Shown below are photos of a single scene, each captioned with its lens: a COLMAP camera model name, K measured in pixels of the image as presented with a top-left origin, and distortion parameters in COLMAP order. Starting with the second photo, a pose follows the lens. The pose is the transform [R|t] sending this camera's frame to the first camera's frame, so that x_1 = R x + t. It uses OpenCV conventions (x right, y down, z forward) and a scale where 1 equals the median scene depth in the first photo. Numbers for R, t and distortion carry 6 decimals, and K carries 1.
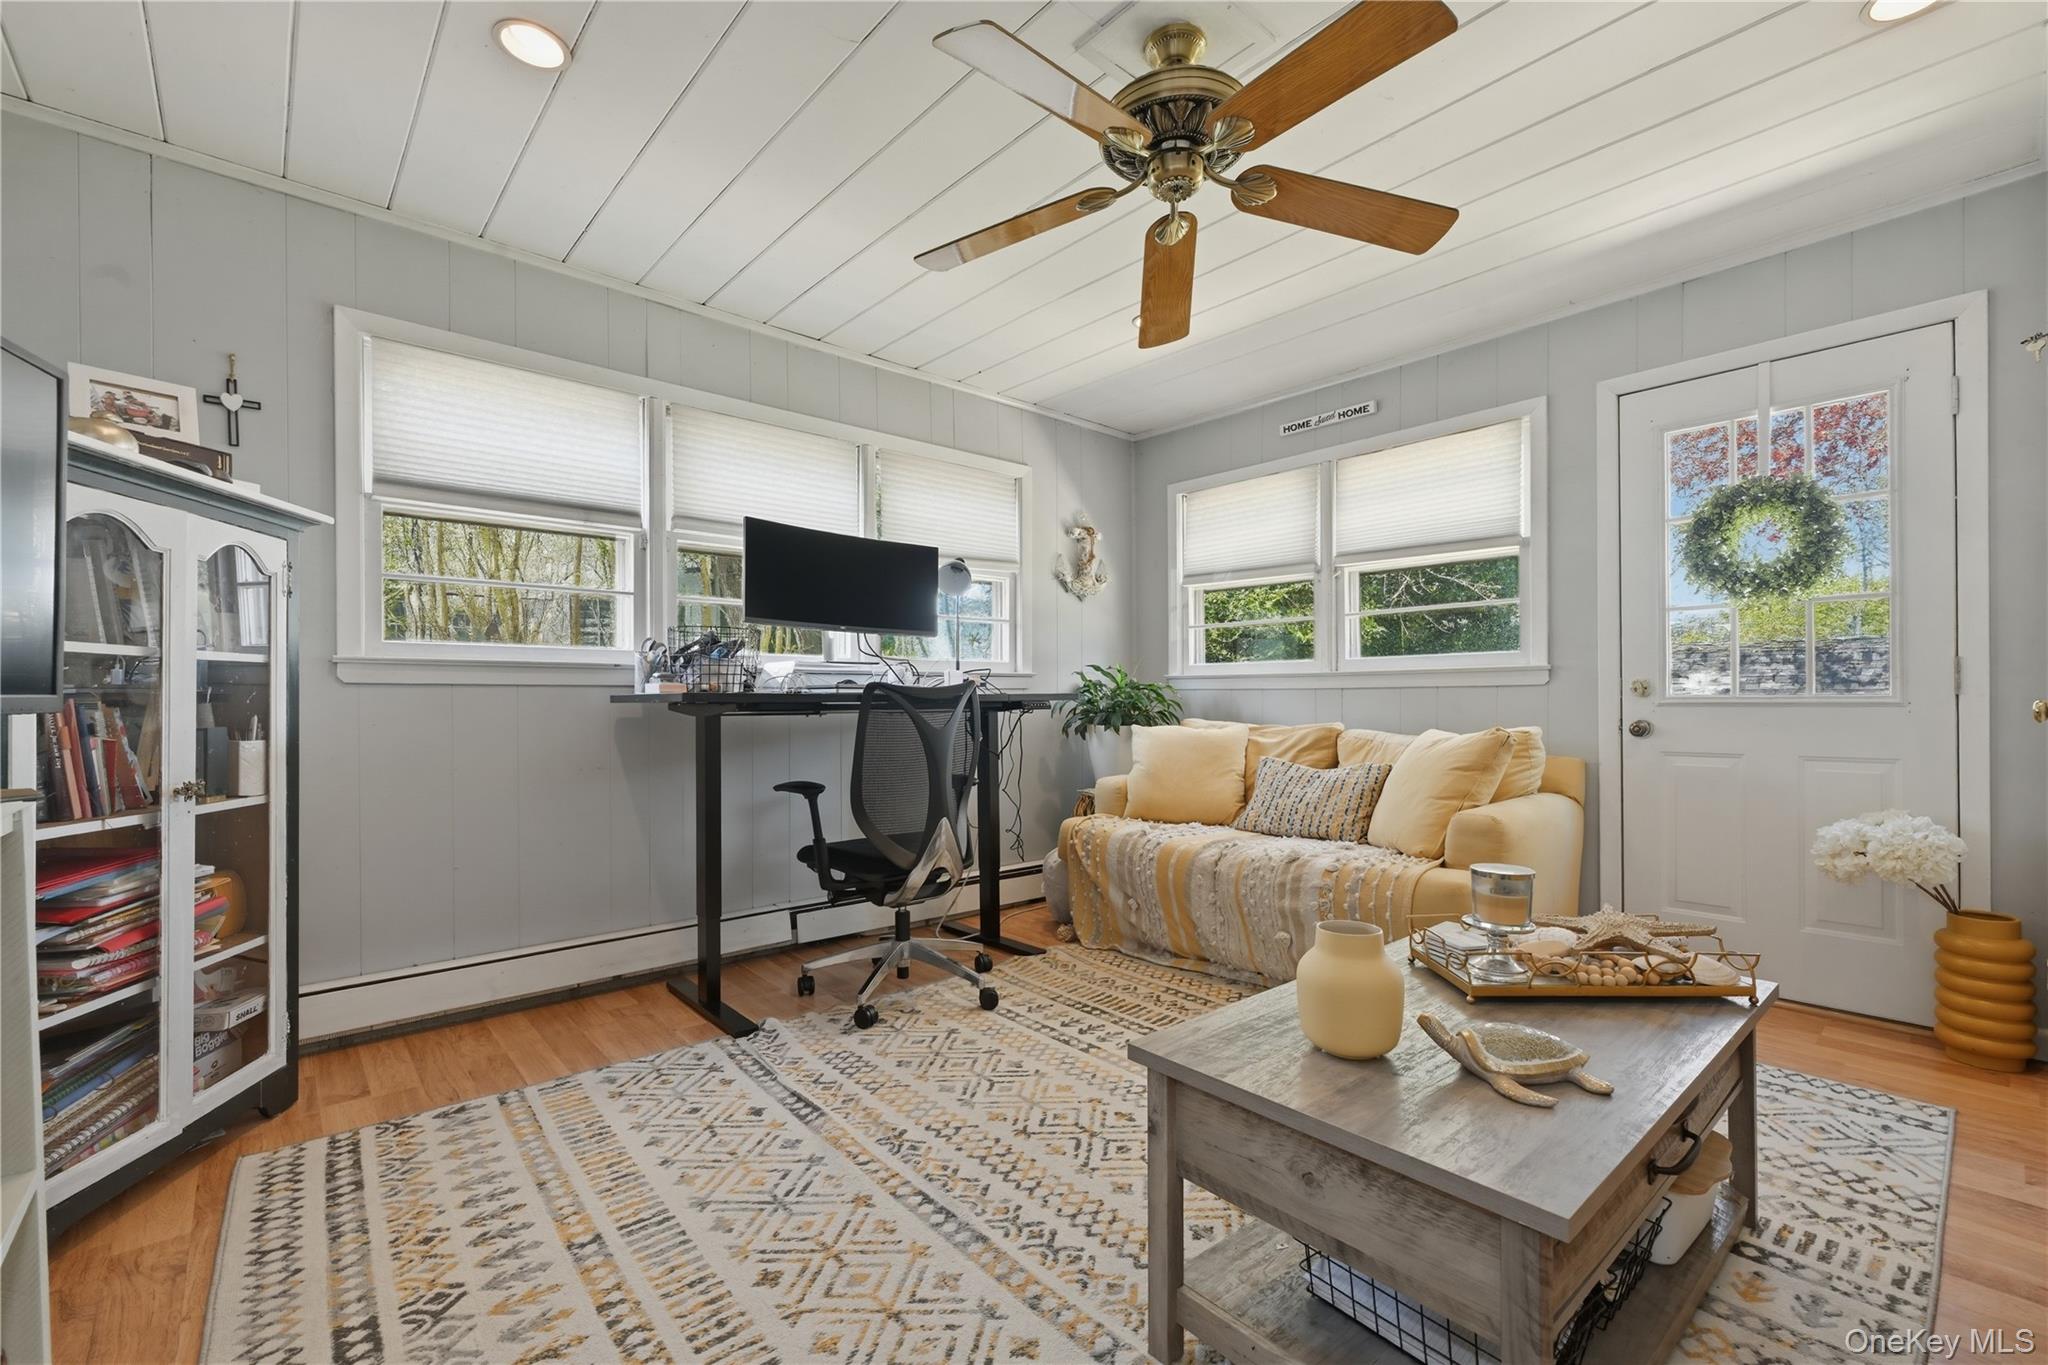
lens RADIAL K [[862.0, 0, 1019.4], [0, 862.0, 684.6], [0, 0, 1]] dist [0.000643, 0.000066]
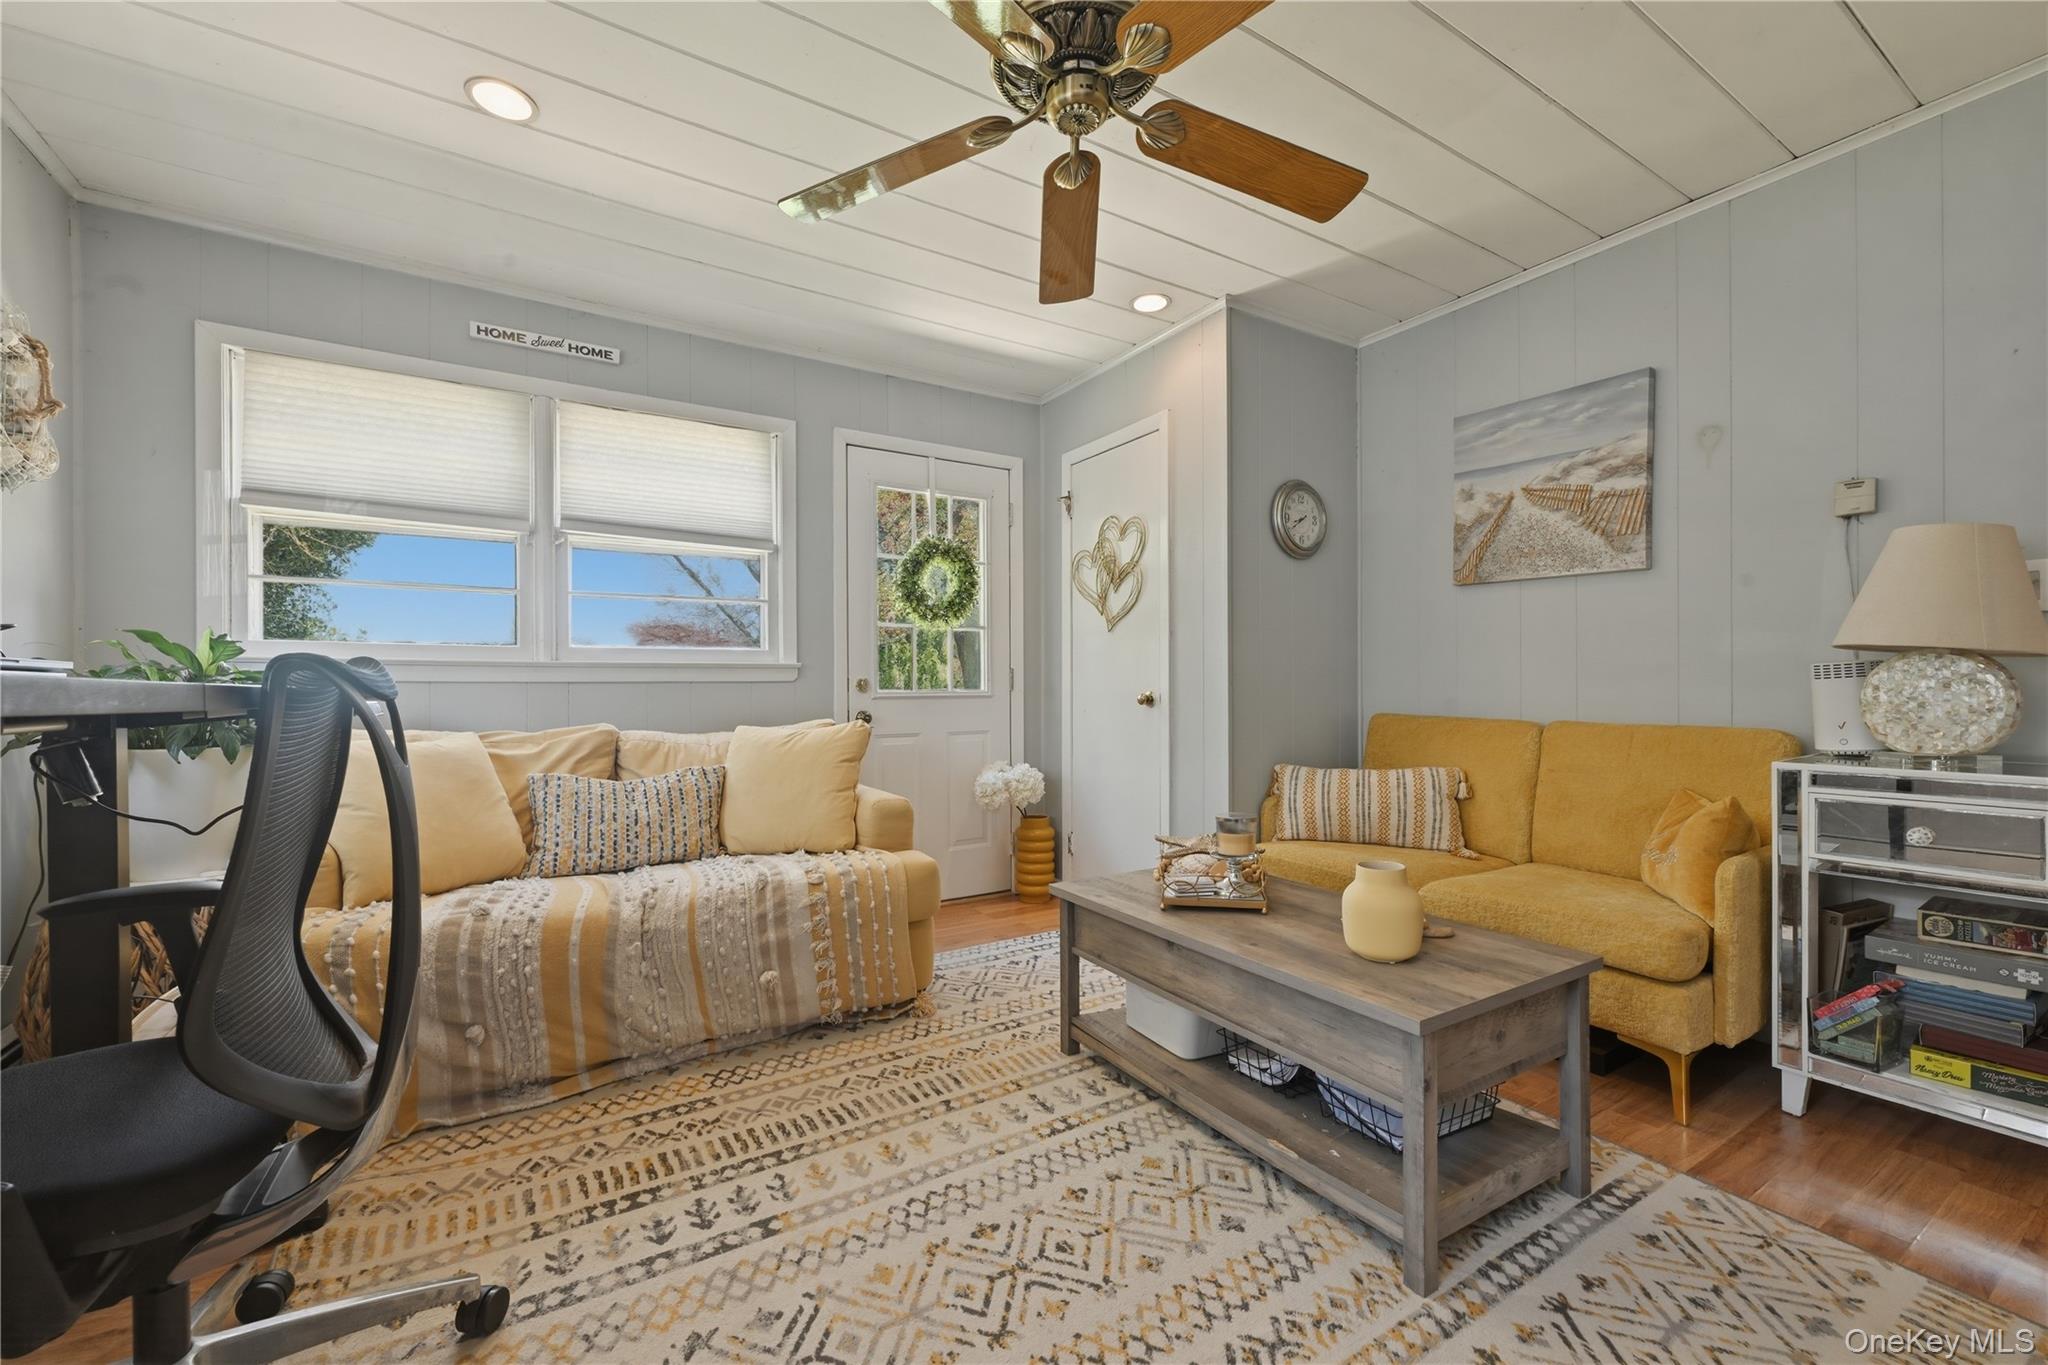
lens RADIAL K [[822.1, 0, 1024.0], [0, 822.1, 682.5], [0, 0, 1]] dist [-0.000070, 0.000131]
pose [[0.166360, 0.009781, 0.986017, -0.438344], [-0.012672, 0.999889, -0.007781, 0.006941], [-0.985984, -0.011200, 0.166465, 0.607904]]
